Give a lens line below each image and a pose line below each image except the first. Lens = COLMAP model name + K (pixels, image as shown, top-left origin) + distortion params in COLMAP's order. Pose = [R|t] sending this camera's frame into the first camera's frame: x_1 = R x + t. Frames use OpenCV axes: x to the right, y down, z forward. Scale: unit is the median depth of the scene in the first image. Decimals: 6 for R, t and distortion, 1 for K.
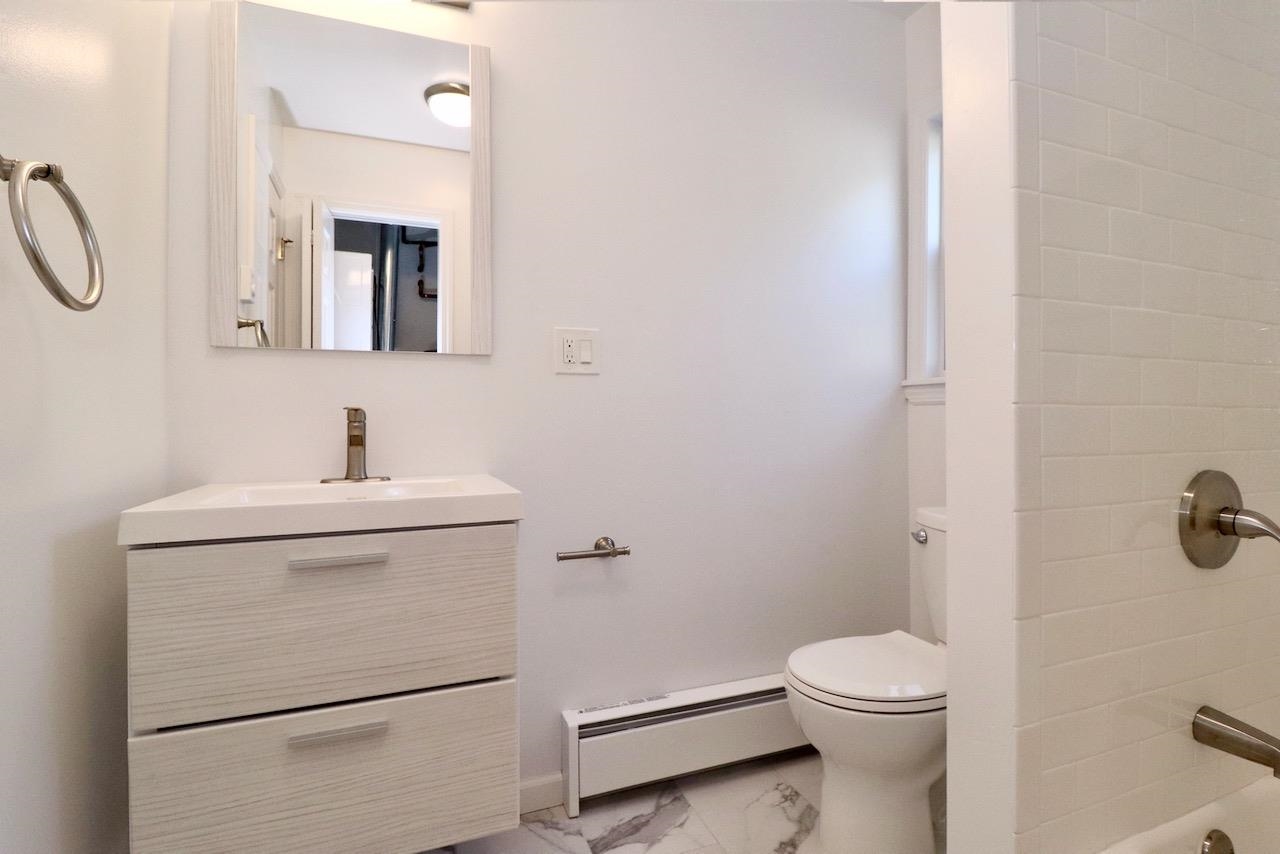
lens RADIAL K [[628.4, 0, 646.9], [0, 628.4, 417.8], [0, 0, 1]] dist [-0.003212, -0.002452]
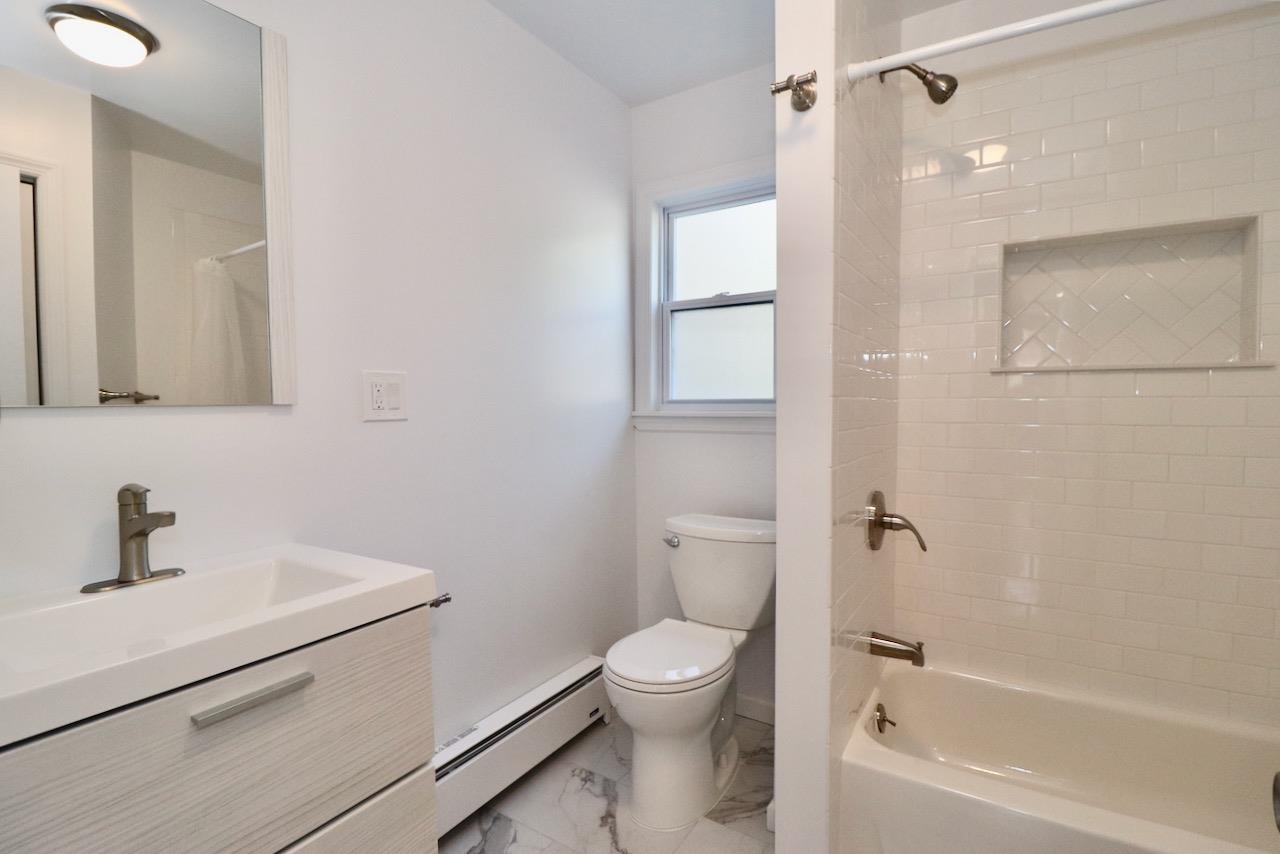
lens RADIAL K [[605.3, 0, 633.2], [0, 605.3, 422.3], [0, 0, 1]] dist [-0.007370, -0.004475]
pose [[0.806801, -0.025045, 0.590293, -0.363749], [0.003970, 0.999308, 0.036973, -0.104074], [-0.590810, -0.027486, 0.806342, 0.061206]]
